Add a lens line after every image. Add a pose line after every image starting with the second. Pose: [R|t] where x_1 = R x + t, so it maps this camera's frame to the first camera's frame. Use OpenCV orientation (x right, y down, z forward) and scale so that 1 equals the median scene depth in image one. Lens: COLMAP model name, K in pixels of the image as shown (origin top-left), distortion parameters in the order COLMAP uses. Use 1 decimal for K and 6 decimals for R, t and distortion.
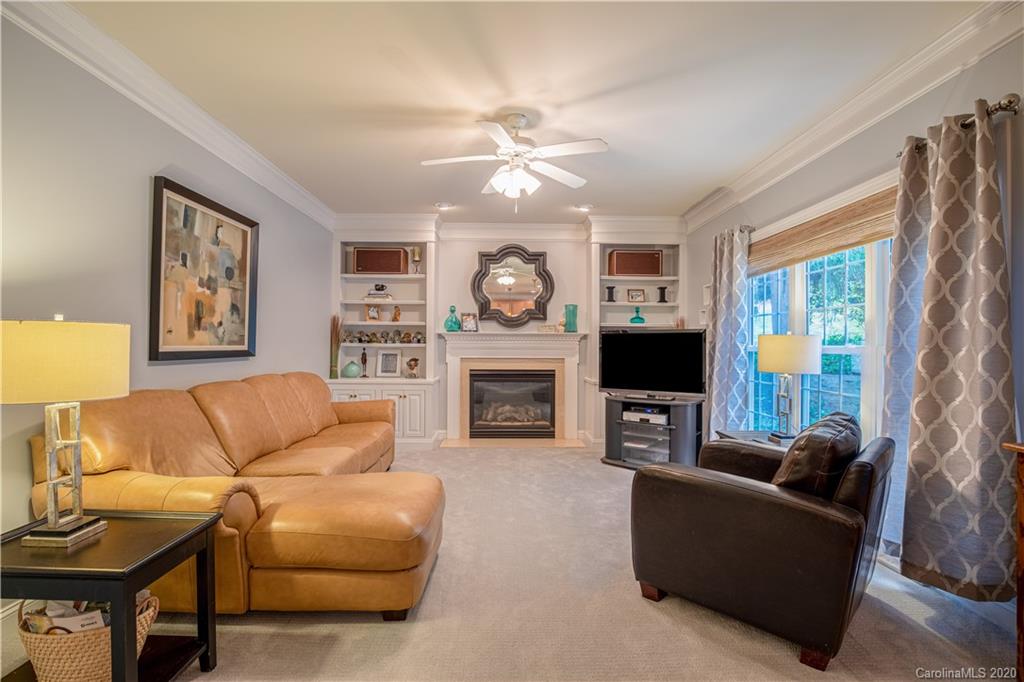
lens RADIAL K [[470.1, 0, 510.7], [0, 470.1, 344.4], [0, 0, 1]] dist [-0.029085, 0.003459]
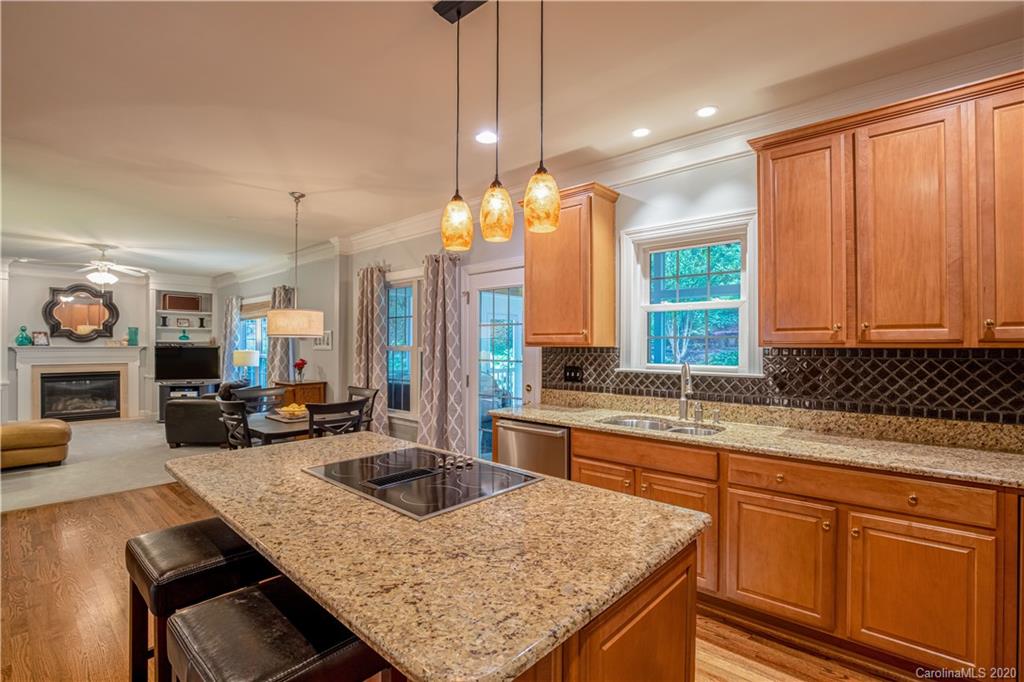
lens RADIAL K [[470.1, 0, 510.1], [0, 470.1, 343.8], [0, 0, 1]] dist [-0.029085, 0.003459]
pose [[0.681186, -0.003190, 0.732104, -0.134021], [0.003988, 0.999992, 0.000647, -0.027961], [-0.732100, 0.002479, 0.681193, -0.904614]]
